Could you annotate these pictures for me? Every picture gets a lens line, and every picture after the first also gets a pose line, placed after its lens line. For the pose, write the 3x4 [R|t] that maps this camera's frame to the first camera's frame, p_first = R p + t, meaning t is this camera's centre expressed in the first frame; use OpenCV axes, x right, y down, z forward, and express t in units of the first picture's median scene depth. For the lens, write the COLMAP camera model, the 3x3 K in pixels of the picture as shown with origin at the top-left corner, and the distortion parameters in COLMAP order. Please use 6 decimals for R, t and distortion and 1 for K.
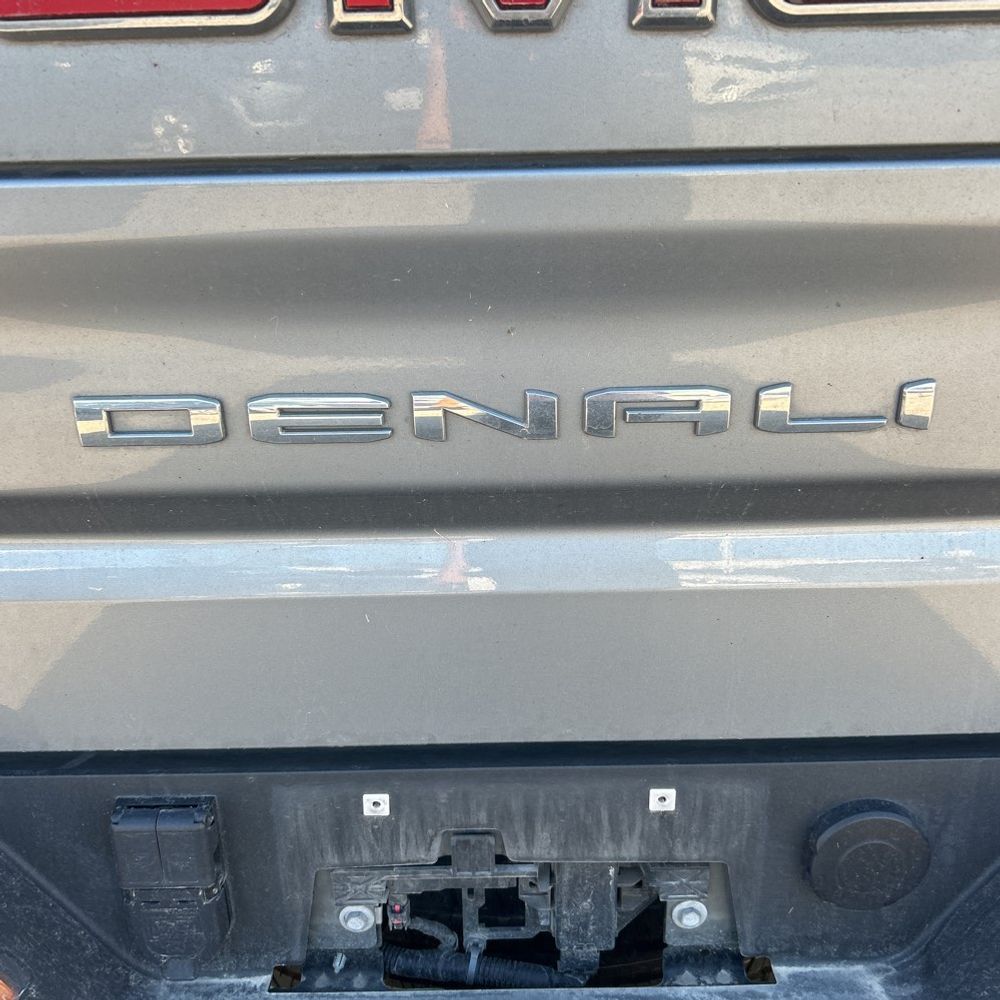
lens RADIAL K [[1004.0, 0, 500.3], [0, 1004.0, 501.2], [0, 0, 1]] dist [0.024298, 0.000000]
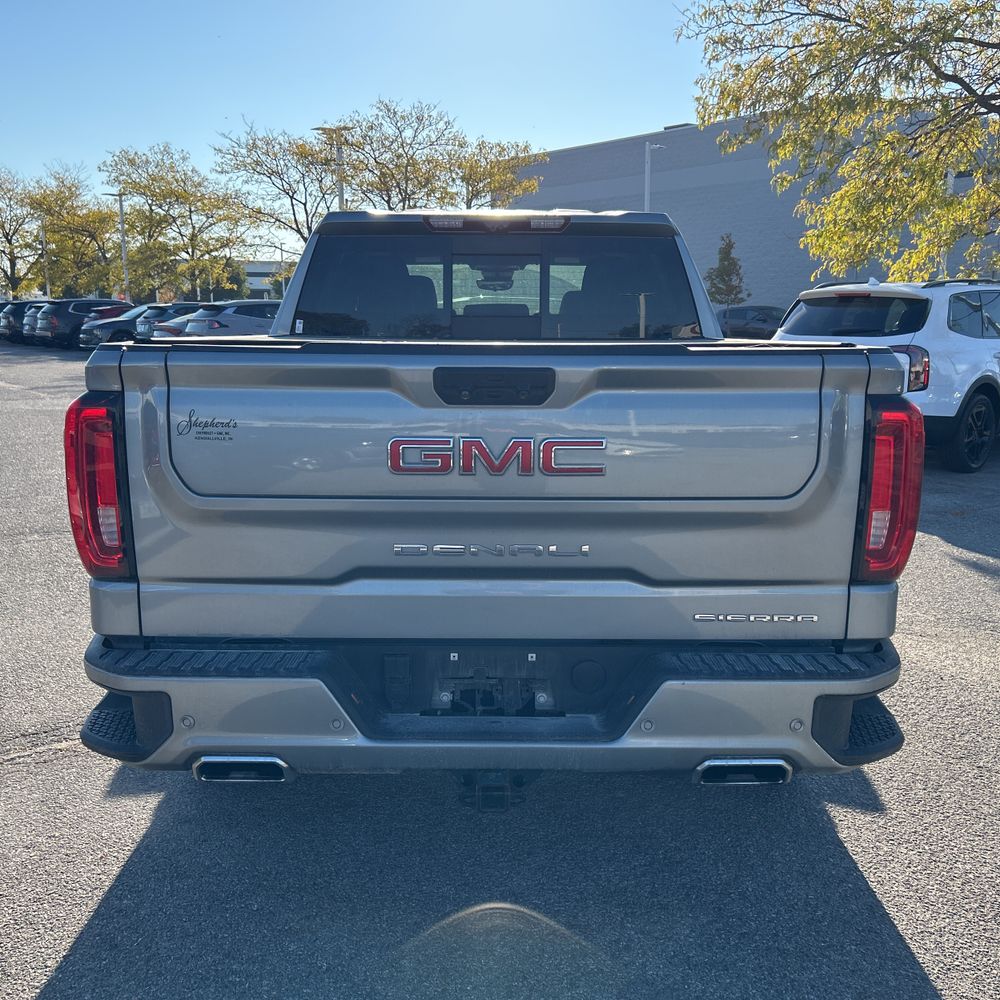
lens RADIAL K [[1004.0, 0, 496.7], [0, 1004.0, 507.7], [0, 0, 1]] dist [0.024298, 0.000000]
pose [[0.999741, 0.022766, 0.000609, 0.017360], [-0.022337, 0.985413, -0.168708, 0.369821], [-0.004441, 0.168650, 0.985666, -2.631451]]
